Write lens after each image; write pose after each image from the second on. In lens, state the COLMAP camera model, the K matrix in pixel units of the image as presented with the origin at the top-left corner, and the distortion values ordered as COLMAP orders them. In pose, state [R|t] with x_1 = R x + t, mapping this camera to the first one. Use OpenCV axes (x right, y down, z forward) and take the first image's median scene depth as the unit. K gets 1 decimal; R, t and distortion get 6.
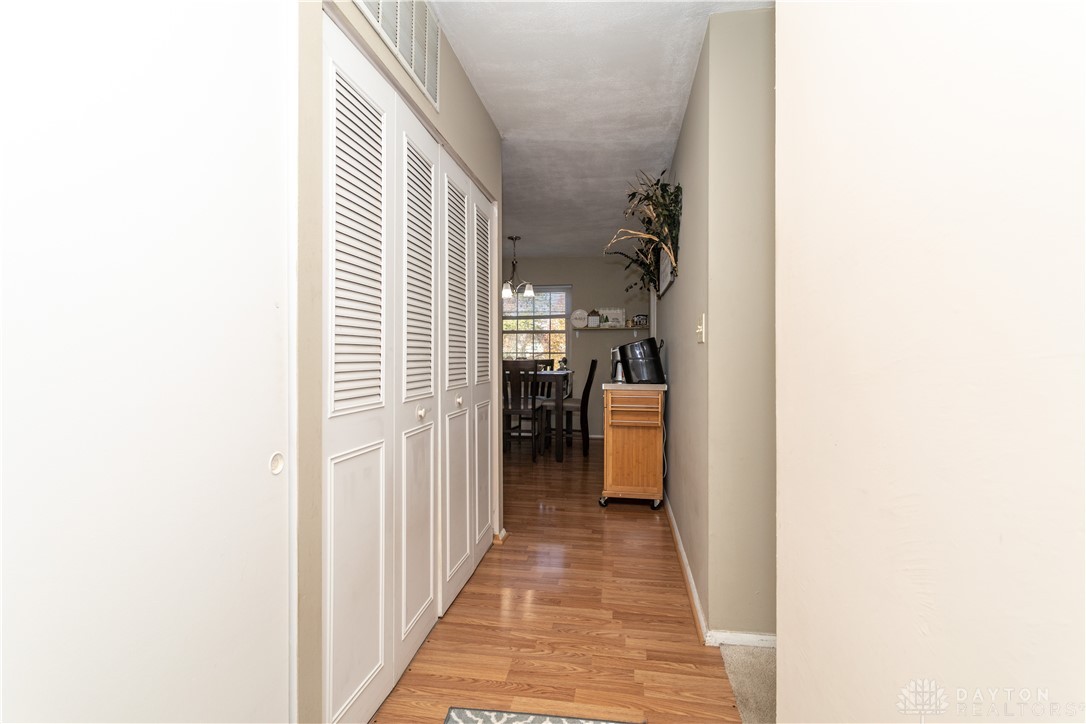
lens RADIAL K [[521.0, 0, 542.8], [0, 521.0, 359.8], [0, 0, 1]] dist [-0.001730, 0.005572]
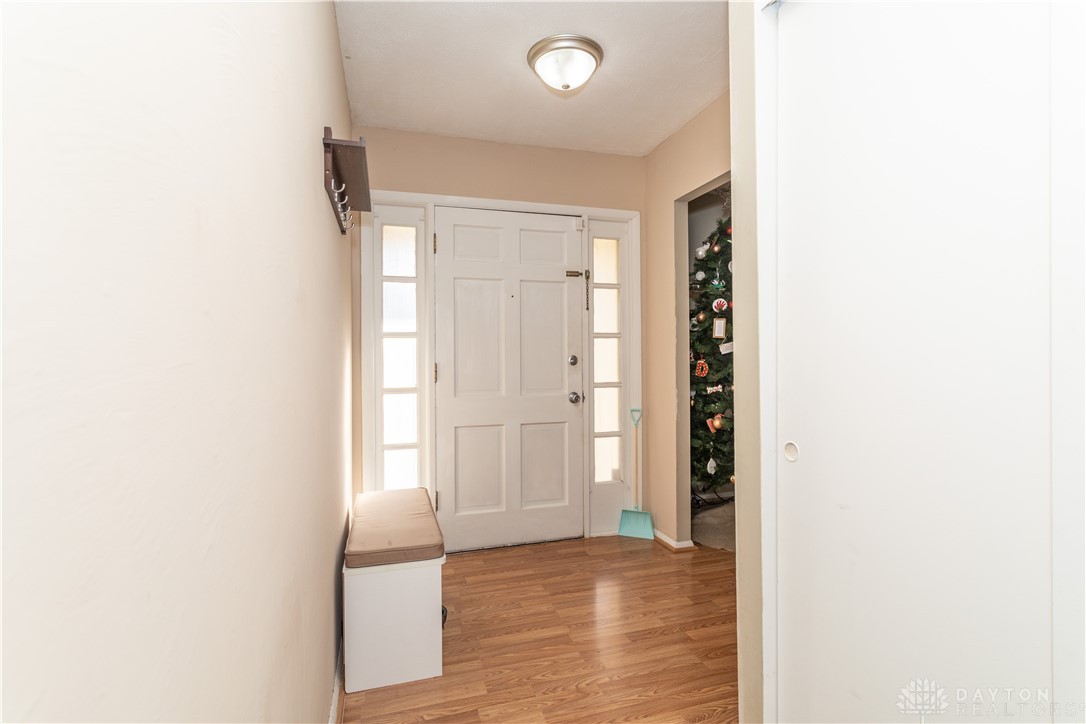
lens RADIAL K [[521.0, 0, 543.7], [0, 521.0, 360.9], [0, 0, 1]] dist [-0.001730, 0.005572]
pose [[-0.895548, 0.006363, -0.444919, 1.109199], [0.010056, 0.999932, -0.005942, -0.002982], [0.444850, -0.009795, -0.895551, 2.869008]]
